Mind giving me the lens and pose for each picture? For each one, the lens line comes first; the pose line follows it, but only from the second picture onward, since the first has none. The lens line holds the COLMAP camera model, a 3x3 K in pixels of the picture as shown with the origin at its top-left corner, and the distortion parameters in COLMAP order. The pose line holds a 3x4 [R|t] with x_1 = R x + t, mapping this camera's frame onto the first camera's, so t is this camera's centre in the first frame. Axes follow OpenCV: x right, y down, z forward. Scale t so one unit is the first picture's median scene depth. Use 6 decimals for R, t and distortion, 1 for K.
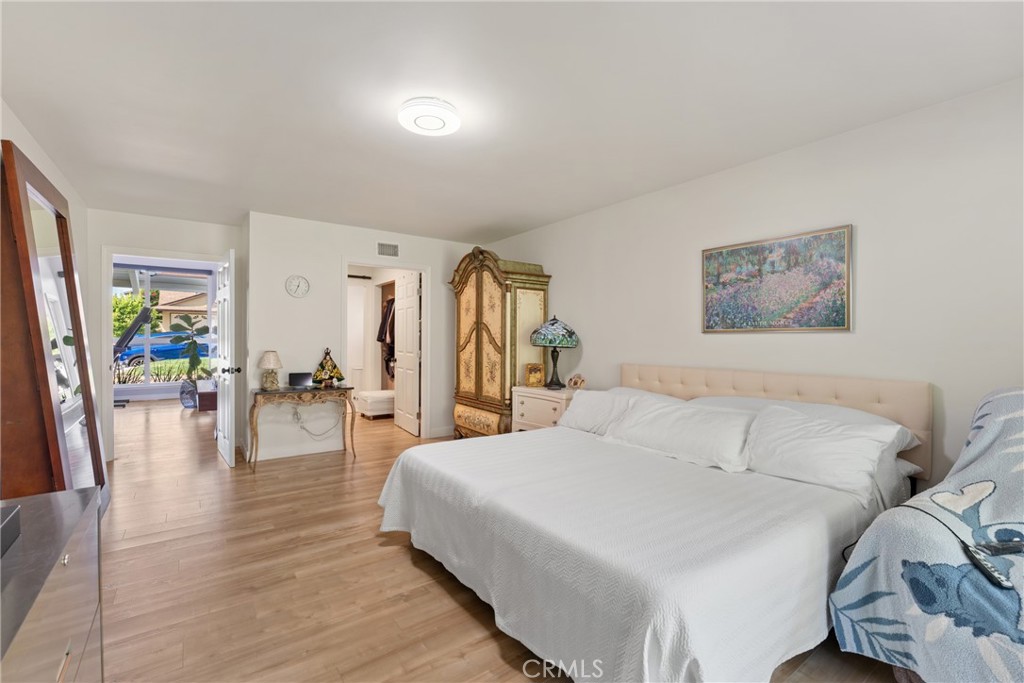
lens RADIAL K [[445.4, 0, 510.9], [0, 445.4, 341.4], [0, 0, 1]] dist [-0.000737, -0.000060]
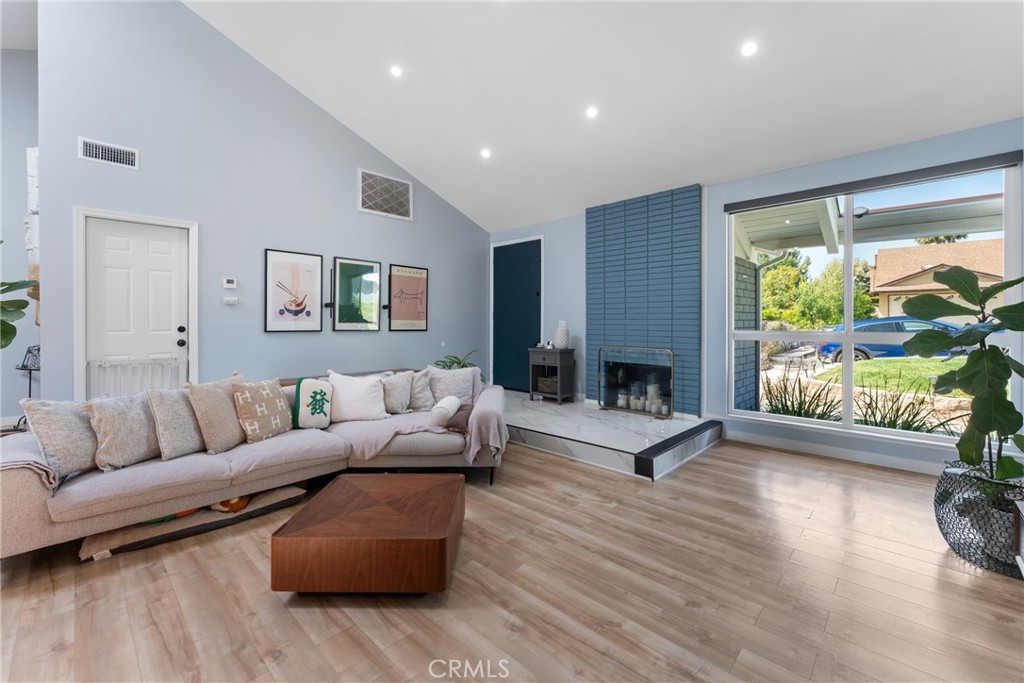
lens RADIAL K [[416.8, 0, 512.0], [0, 416.8, 324.4], [0, 0, 1]] dist [-0.002132, -0.000276]
pose [[0.183506, -0.003975, -0.983011, -0.385949], [-0.000930, 0.999991, -0.004217, -0.012542], [0.983018, 0.001688, 0.183500, 0.489483]]
